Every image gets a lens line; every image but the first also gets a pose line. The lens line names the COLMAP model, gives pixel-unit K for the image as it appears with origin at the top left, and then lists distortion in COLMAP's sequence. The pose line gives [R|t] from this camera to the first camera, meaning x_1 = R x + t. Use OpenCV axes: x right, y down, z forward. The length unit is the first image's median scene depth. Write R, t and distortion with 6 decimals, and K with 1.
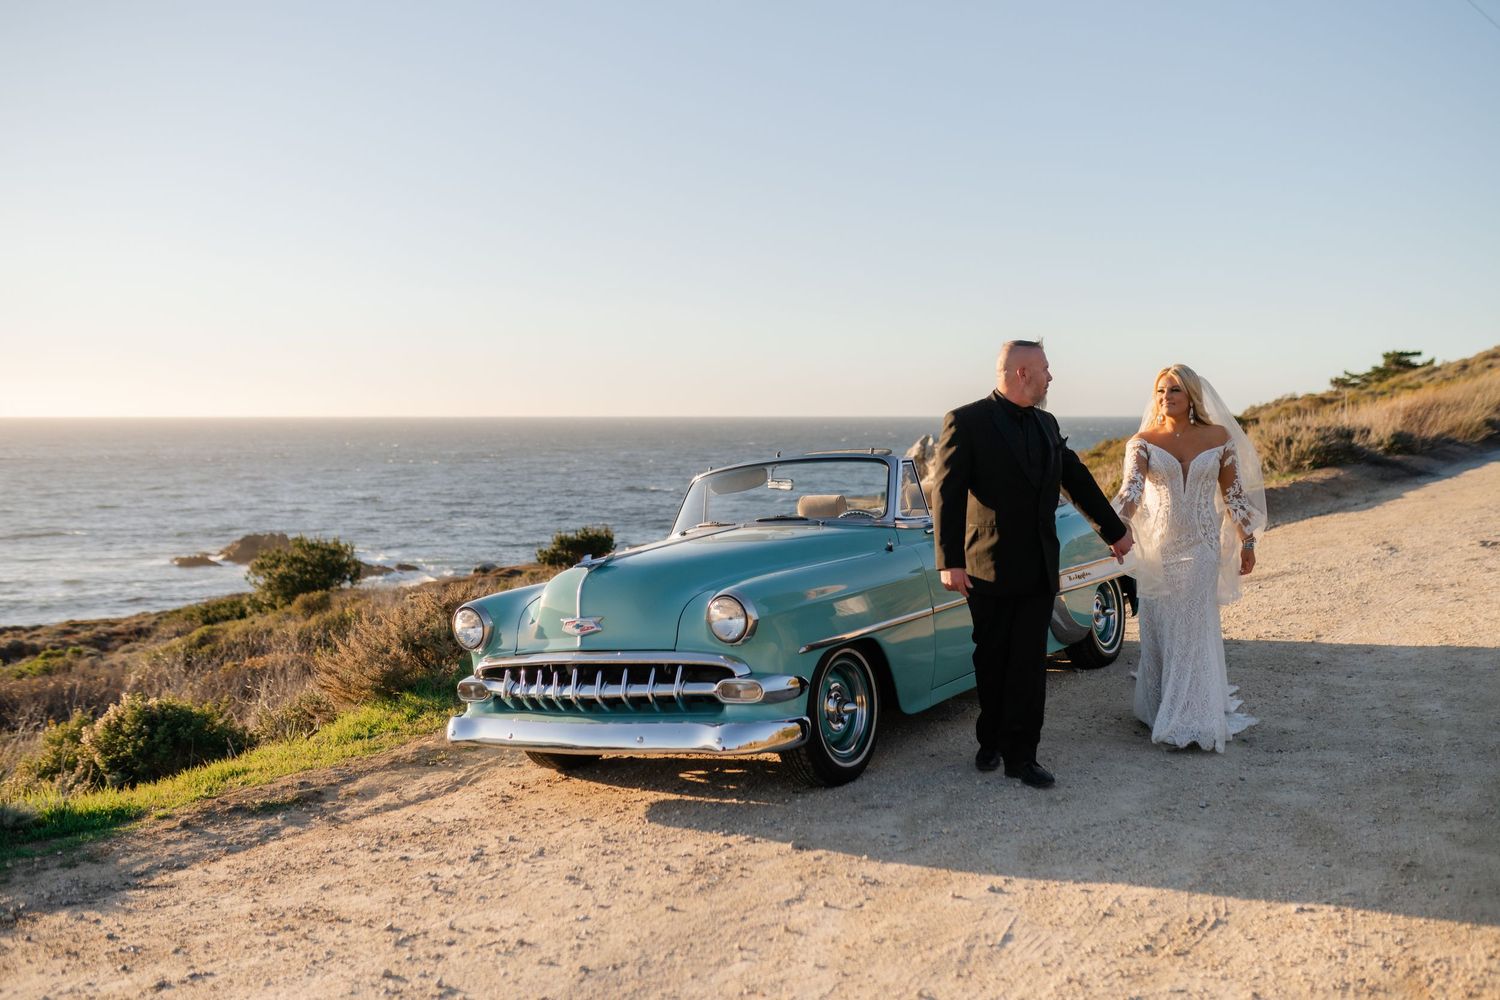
lens RADIAL K [[1431.0, 0, 770.7], [0, 1431.0, 495.4], [0, 0, 1]] dist [-0.002742, 0.013594]
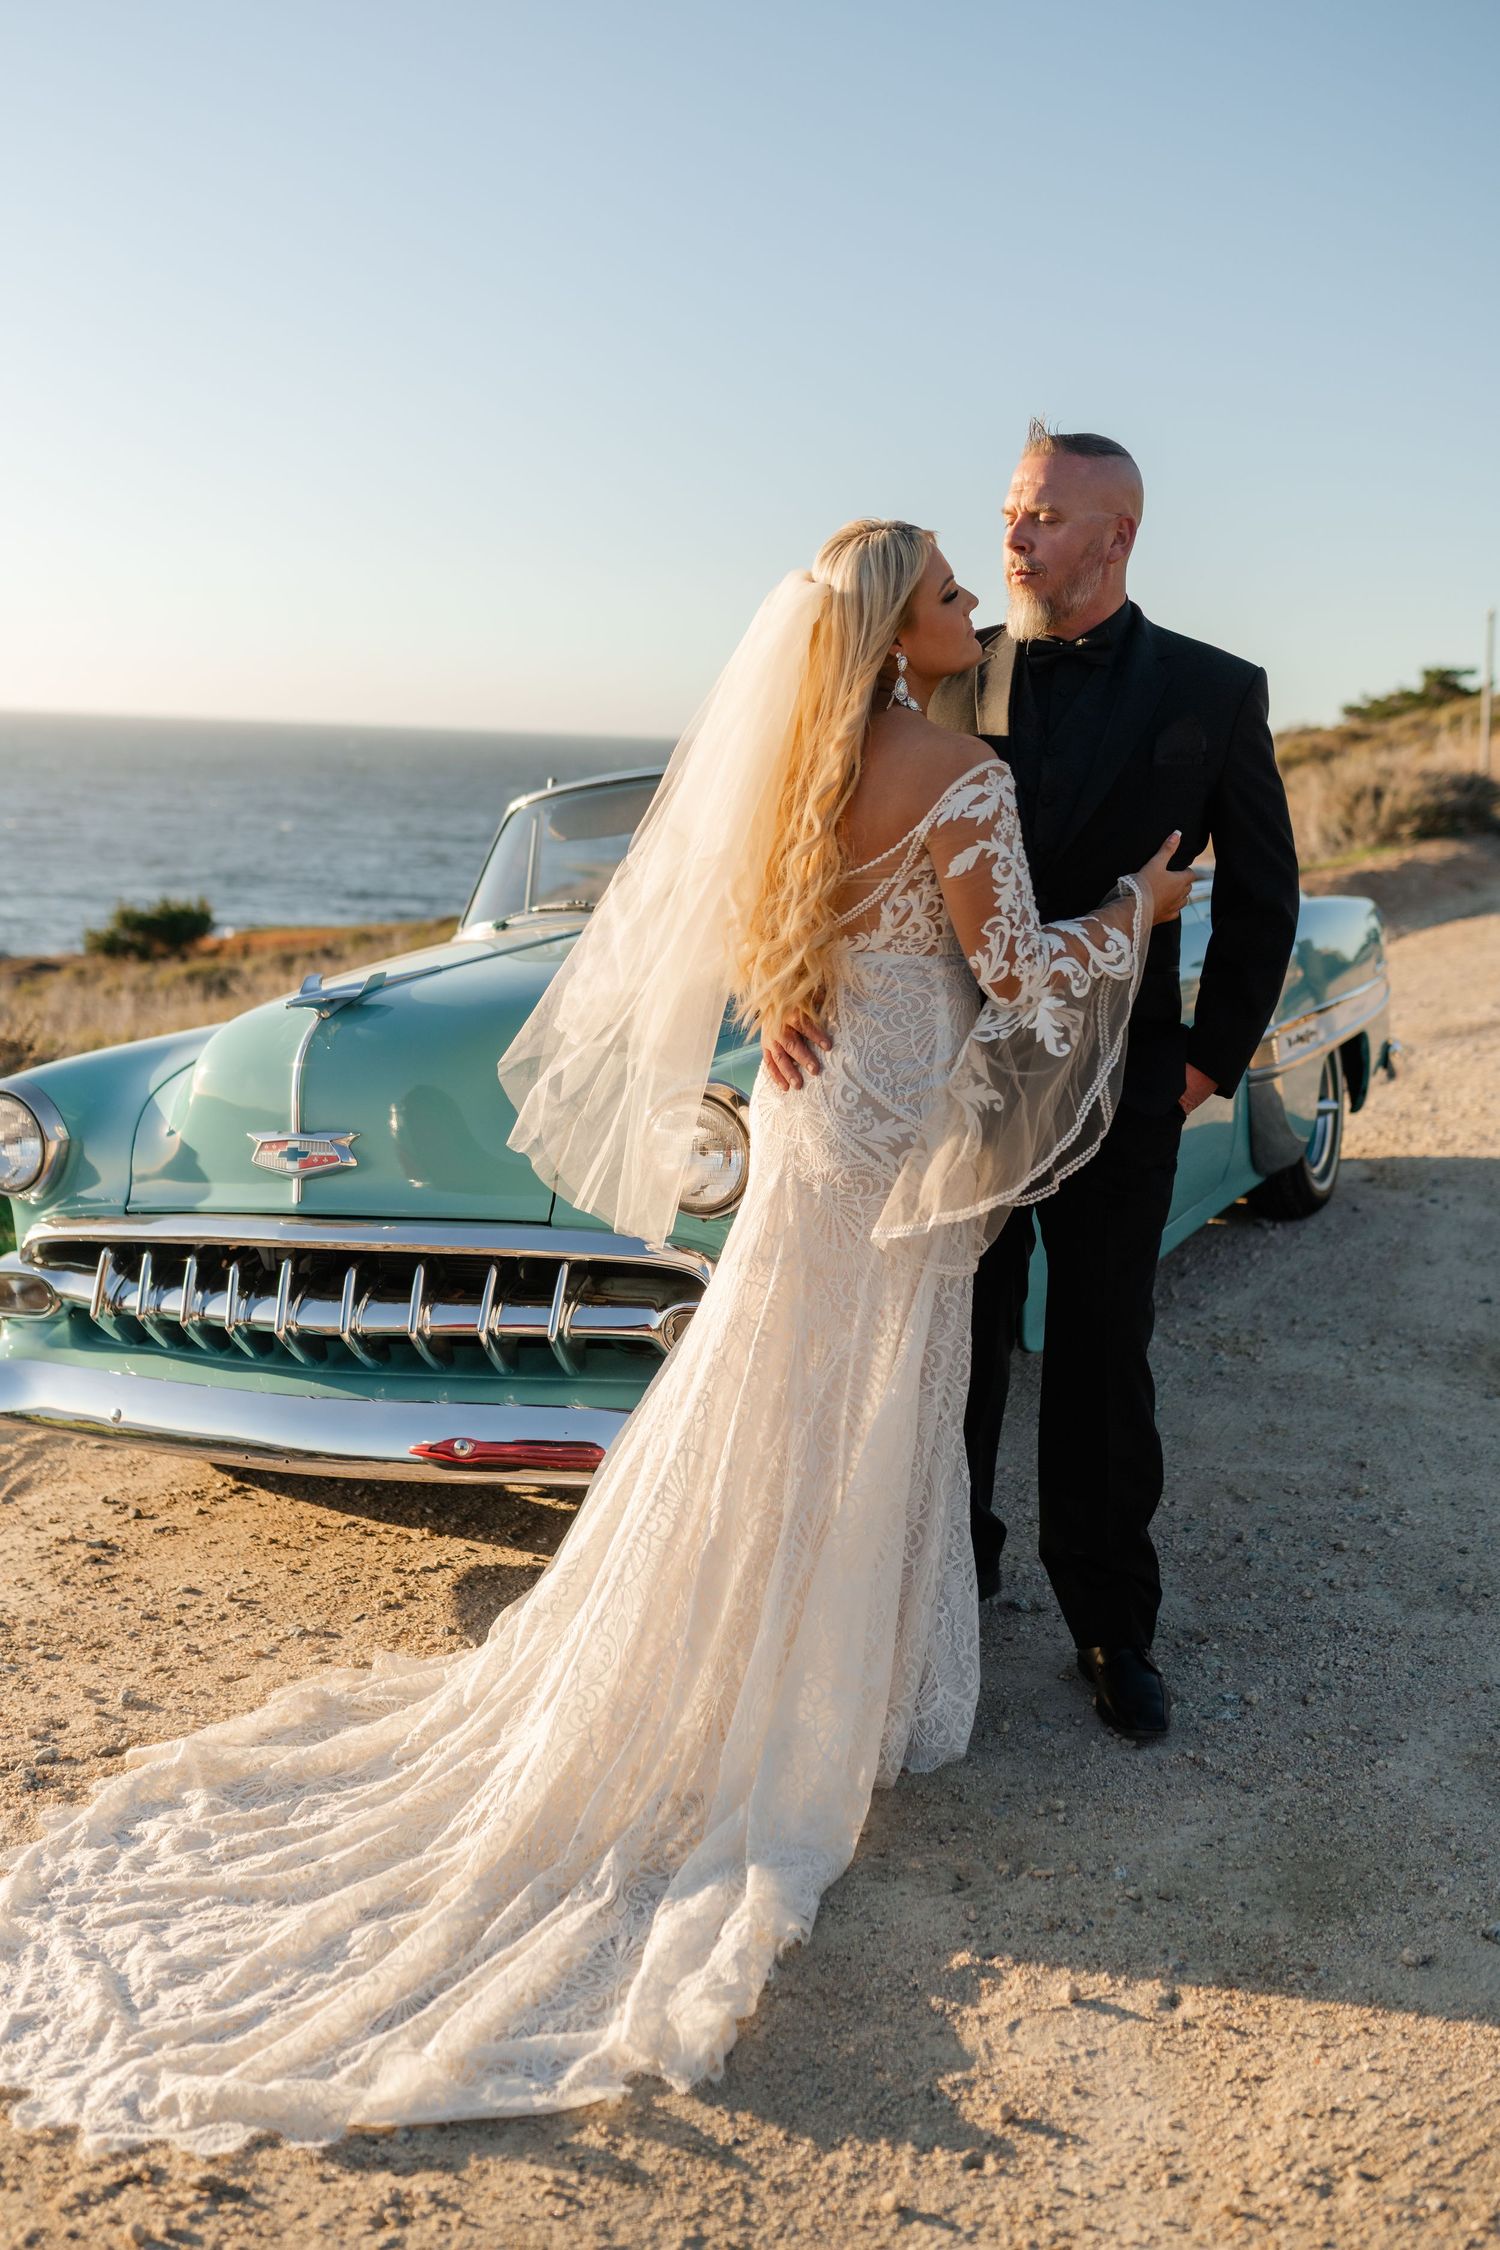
lens RADIAL K [[2224.1, 0, 765.5], [0, 2224.1, 1096.3], [0, 0, 1]] dist [-0.002872, 0.010663]
pose [[0.990107, 0.020688, 0.138784, -0.085312], [-0.035221, 0.994048, 0.103093, 0.006336], [-0.135826, -0.106961, 0.984942, 0.348175]]
